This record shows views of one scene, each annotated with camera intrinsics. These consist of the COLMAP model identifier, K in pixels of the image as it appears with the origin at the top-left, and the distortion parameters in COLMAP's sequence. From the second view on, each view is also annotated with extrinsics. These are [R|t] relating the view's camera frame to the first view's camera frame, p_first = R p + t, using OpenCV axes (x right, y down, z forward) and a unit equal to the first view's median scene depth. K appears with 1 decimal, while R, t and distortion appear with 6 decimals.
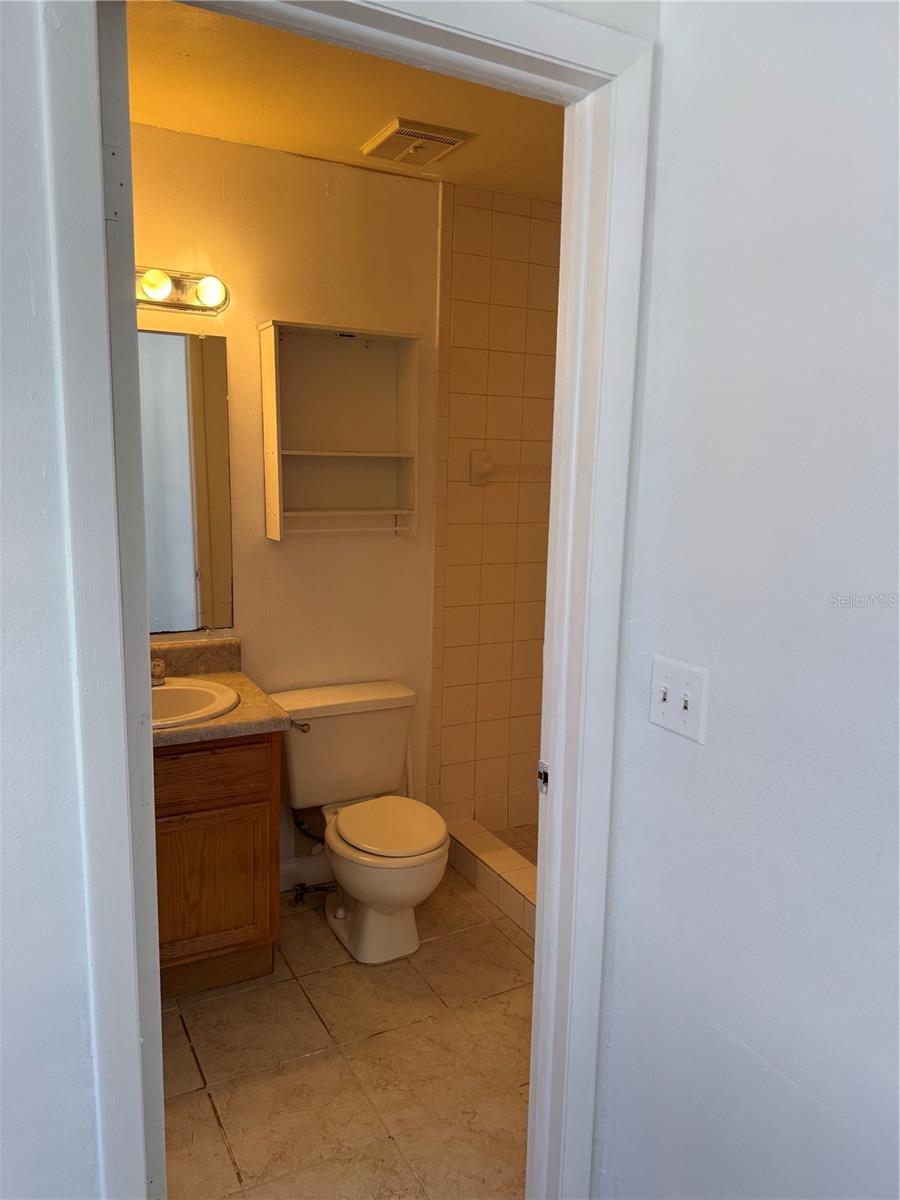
lens RADIAL K [[831.8, 0, 450.0], [0, 831.8, 600.0], [0, 0, 1]] dist [0.034561, -0.073119]
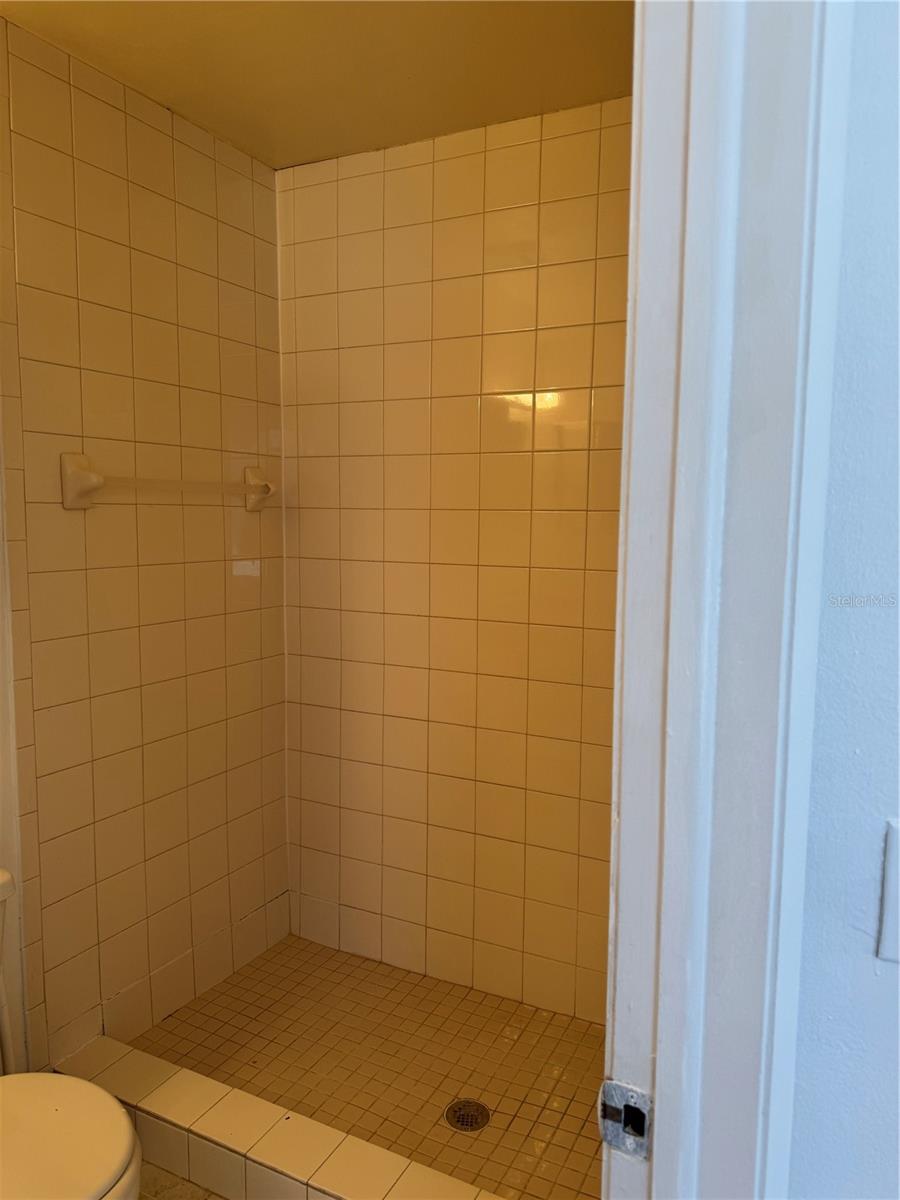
lens RADIAL K [[831.8, 0, 450.0], [0, 831.8, 600.0], [0, 0, 1]] dist [0.034561, -0.073119]
pose [[0.818010, -0.069868, 0.570944, -0.101734], [0.095218, 0.995349, -0.014618, -0.034211], [-0.567268, 0.066322, 0.820859, 0.334763]]
